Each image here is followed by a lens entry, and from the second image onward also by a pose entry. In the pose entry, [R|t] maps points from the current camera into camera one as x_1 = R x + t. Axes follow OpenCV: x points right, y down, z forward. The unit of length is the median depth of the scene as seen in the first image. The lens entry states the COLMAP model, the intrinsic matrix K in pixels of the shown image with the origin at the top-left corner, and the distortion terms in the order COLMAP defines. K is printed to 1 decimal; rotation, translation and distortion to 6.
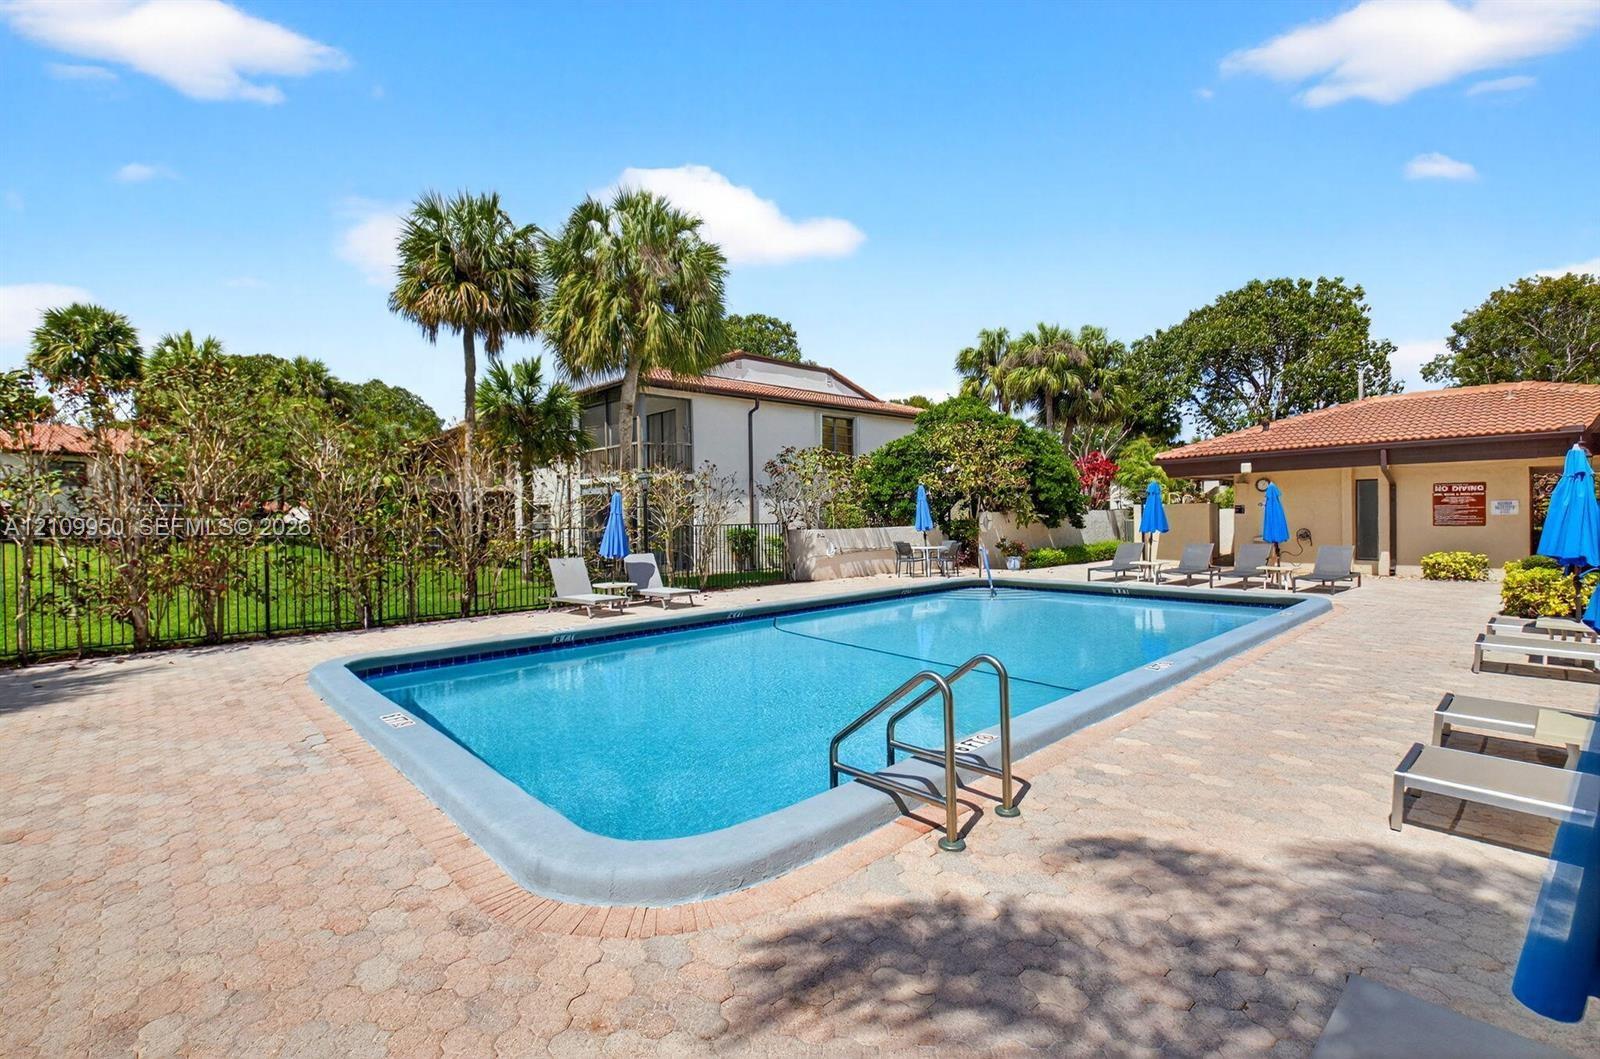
lens RADIAL K [[692.6, 0, 793.5], [0, 692.6, 535.0], [0, 0, 1]] dist [-0.031320, -0.001765]
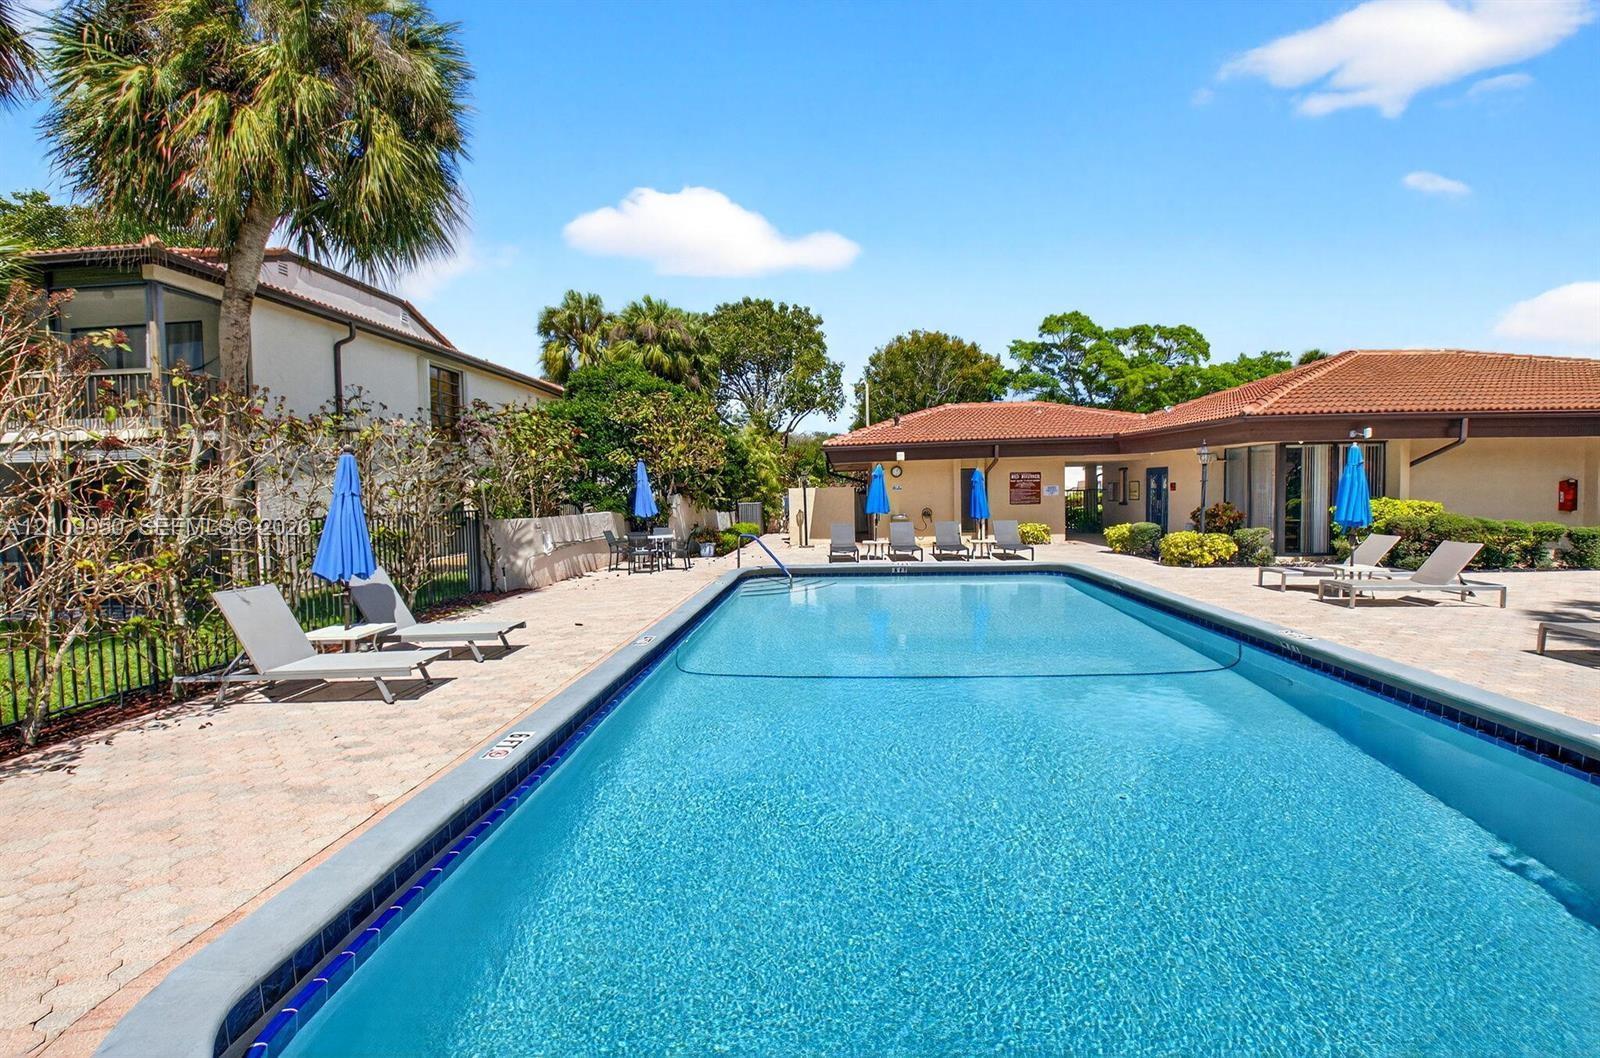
lens RADIAL K [[692.6, 0, 793.3], [0, 692.6, 520.8], [0, 0, 1]] dist [-0.031320, -0.001765]
pose [[0.720595, -0.023806, 0.692947, -0.203880], [0.023790, 0.999671, 0.009604, -0.003697], [-0.692948, 0.009565, 0.720925, 0.225012]]
